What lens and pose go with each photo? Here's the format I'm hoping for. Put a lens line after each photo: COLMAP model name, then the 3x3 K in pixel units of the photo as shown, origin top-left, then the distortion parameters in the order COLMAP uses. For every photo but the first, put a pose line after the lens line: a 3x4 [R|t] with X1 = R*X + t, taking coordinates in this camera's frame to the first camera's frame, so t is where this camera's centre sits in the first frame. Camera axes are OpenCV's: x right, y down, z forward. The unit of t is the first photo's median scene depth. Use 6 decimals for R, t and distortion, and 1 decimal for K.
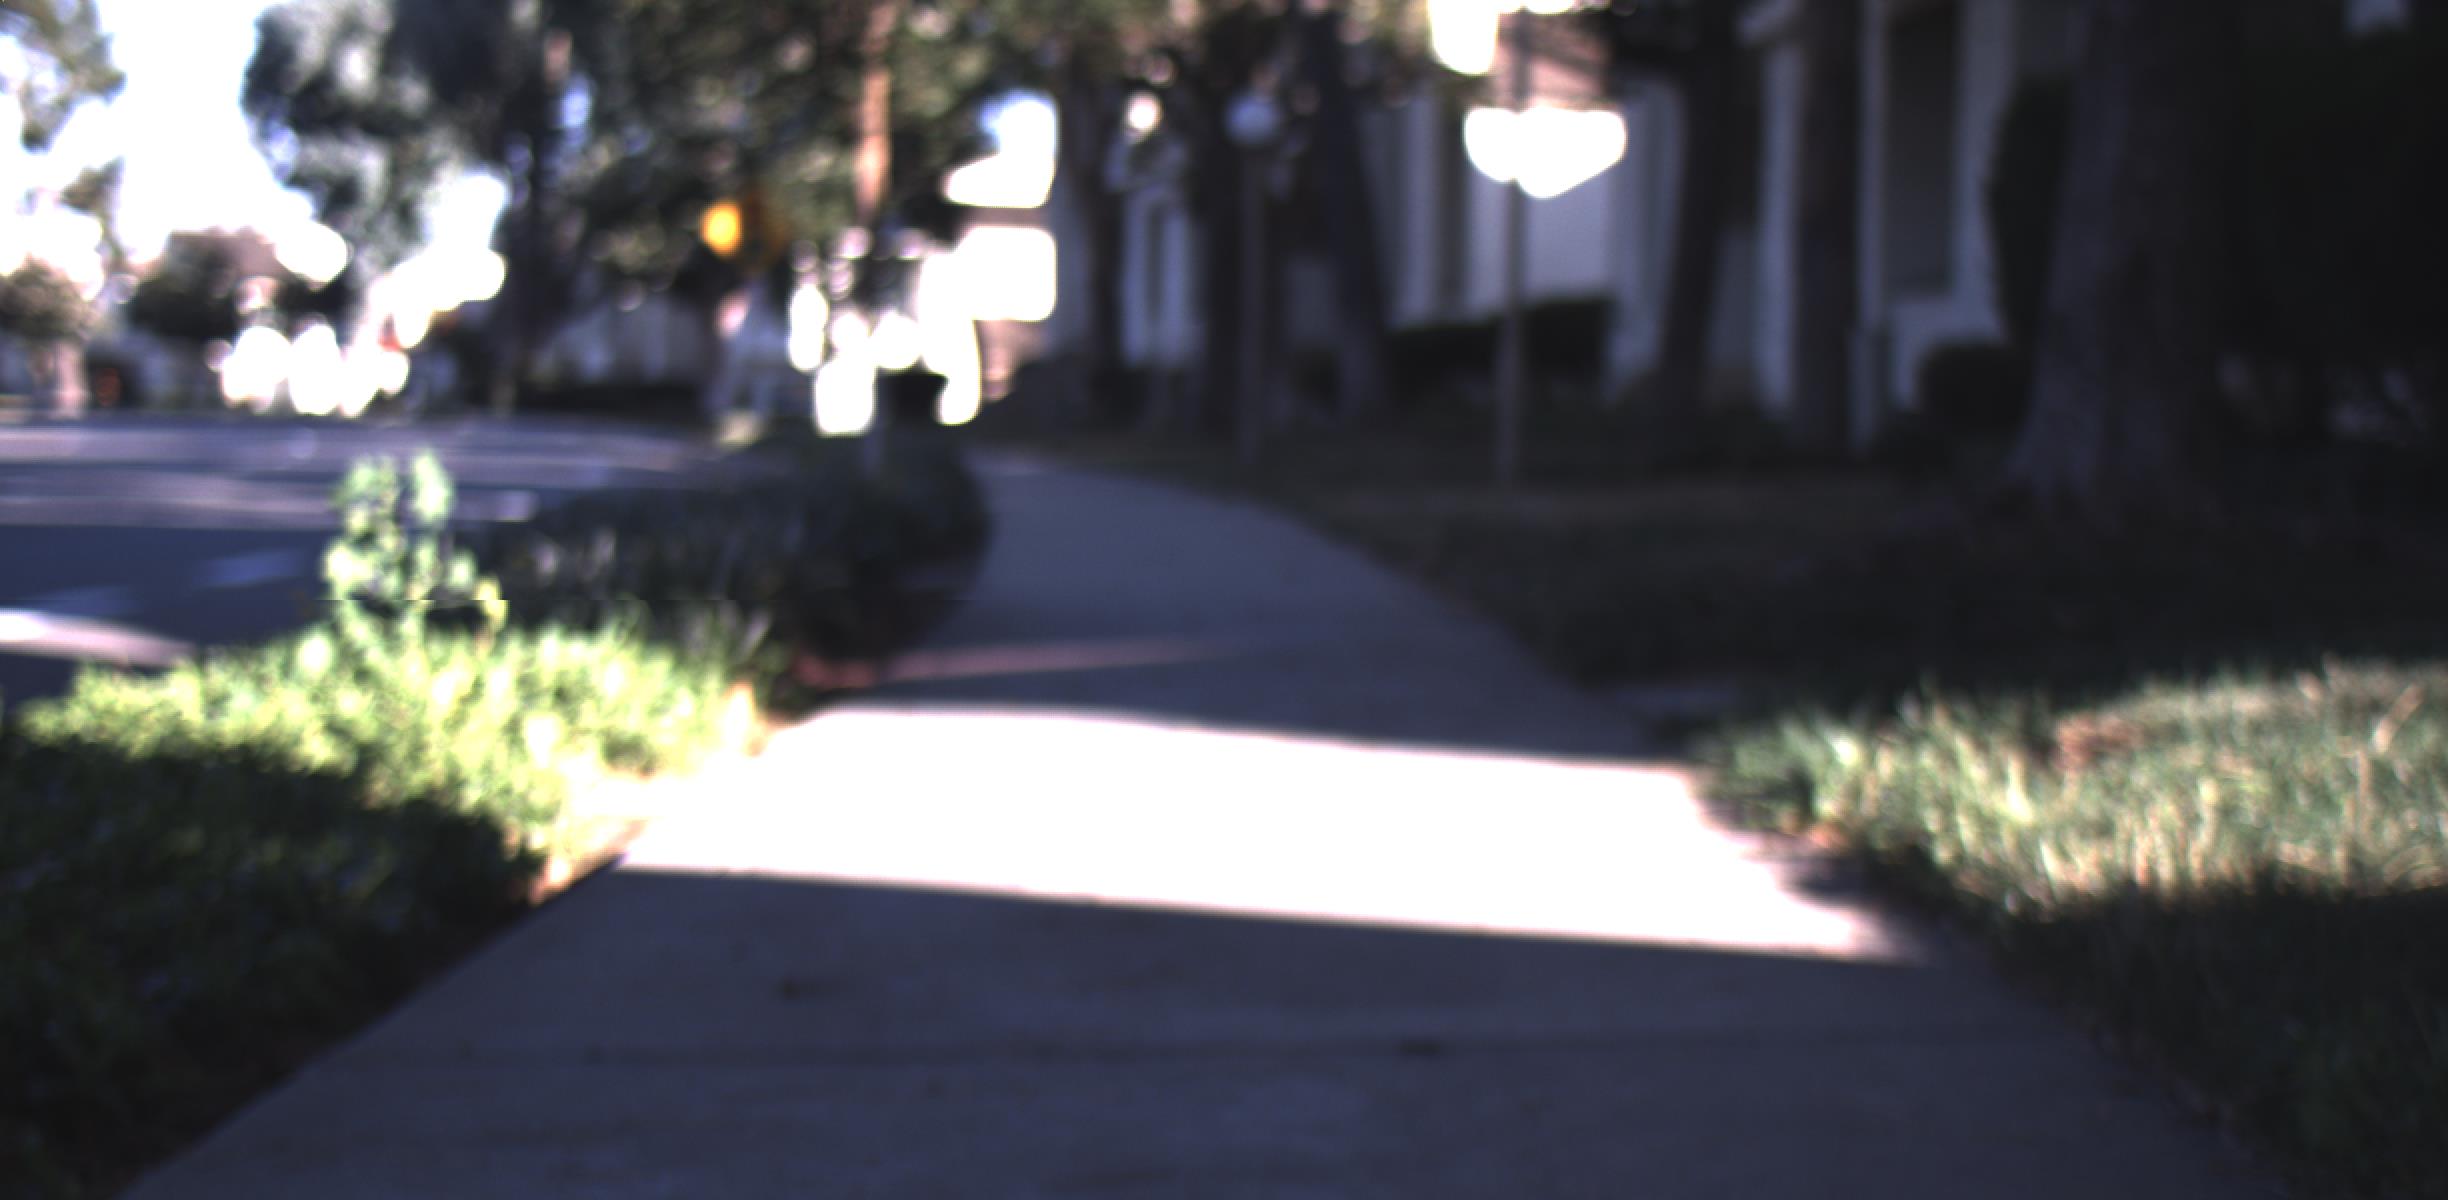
lens RADIAL K [[4324.7, 0, 1223.6], [0, 4324.7, 605.8], [0, 0, 1]] dist [-0.011885, 0.191931]
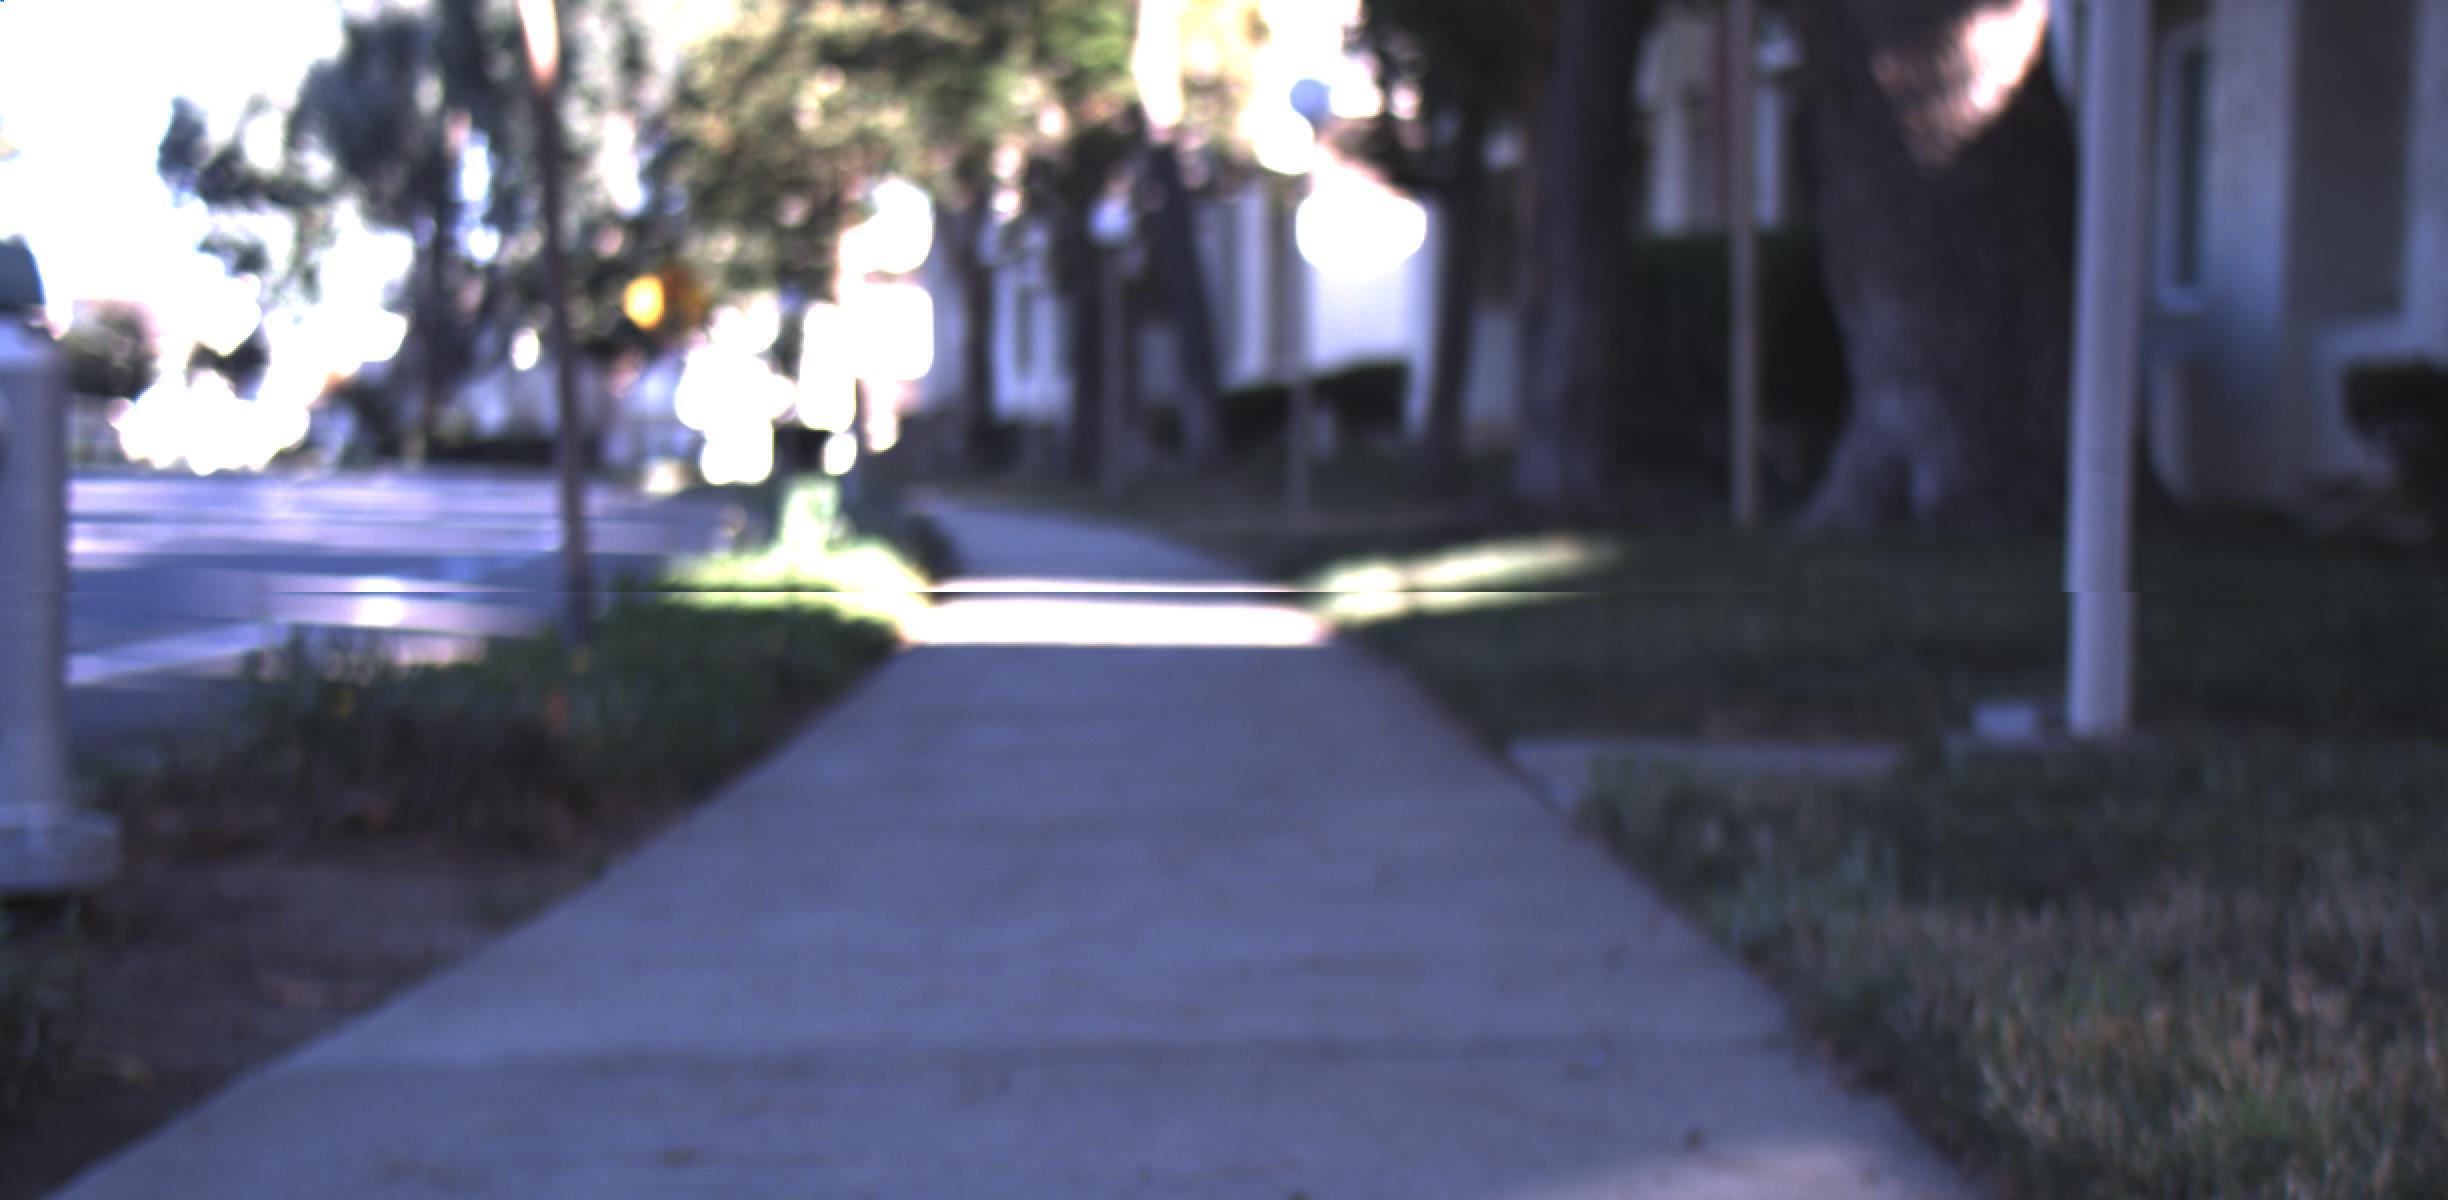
lens RADIAL K [[4324.7, 0, 1223.6], [0, 4324.7, 605.8], [0, 0, 1]] dist [-0.011885, 0.191931]
pose [[0.999413, -0.007805, 0.033361, -0.001084], [0.008170, 0.999908, -0.010837, 0.003939], [-0.033274, 0.011103, 0.999385, -0.085854]]
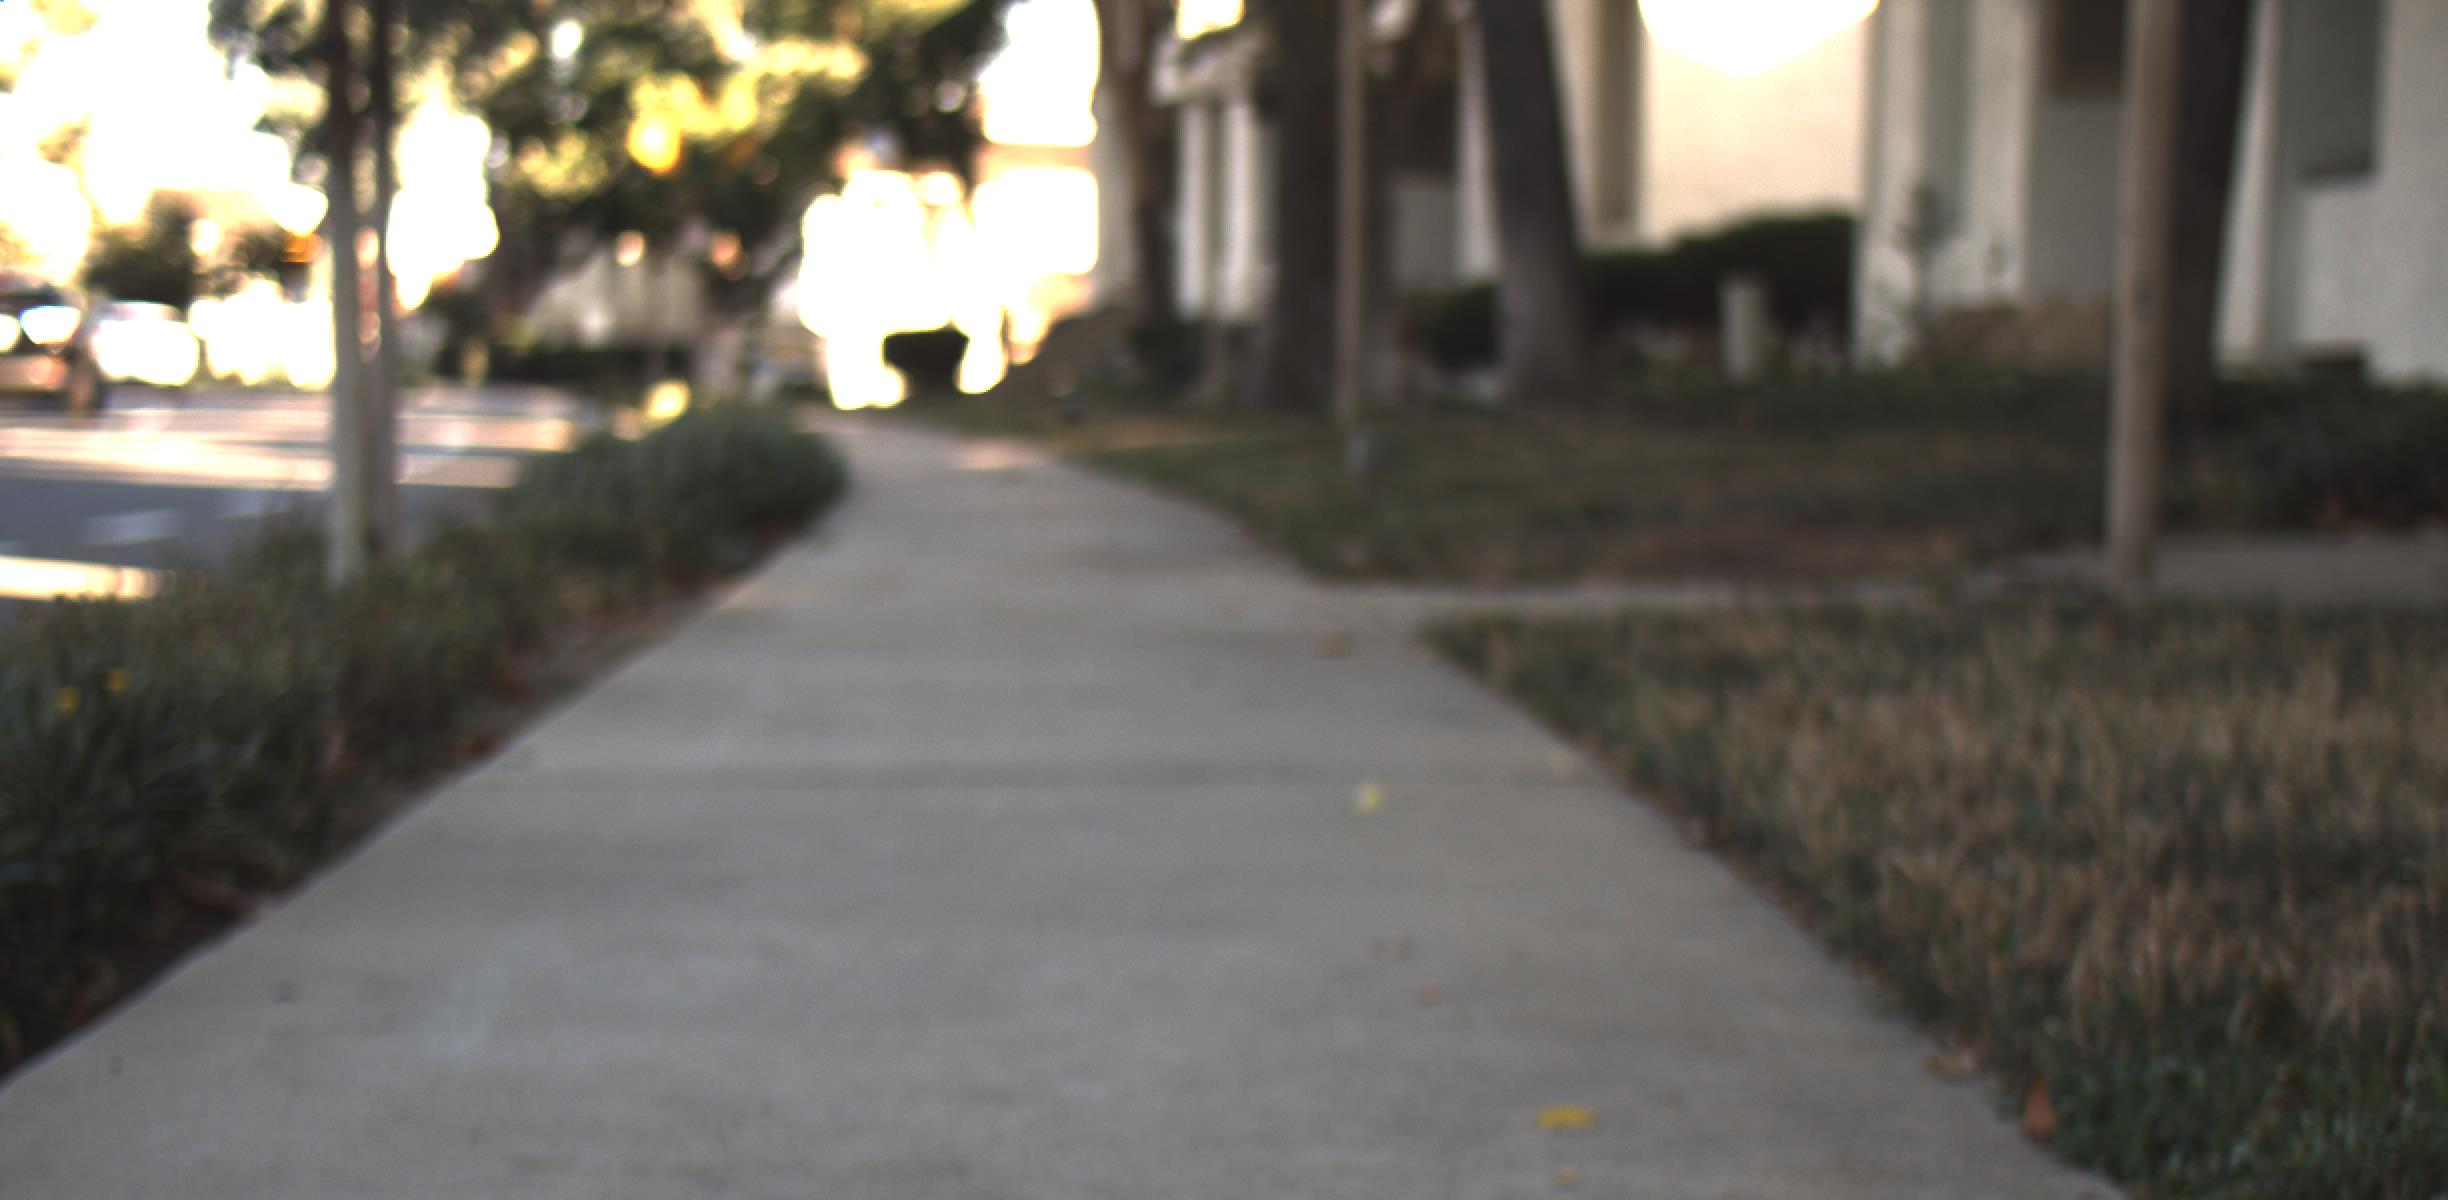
lens RADIAL K [[4324.7, 0, 1223.6], [0, 4324.7, 605.8], [0, 0, 1]] dist [-0.011885, 0.191931]
pose [[0.999860, -0.002922, -0.016475, -0.000942], [0.003046, 0.999967, 0.007505, -0.005765], [0.016453, -0.007554, 0.999836, 0.131050]]
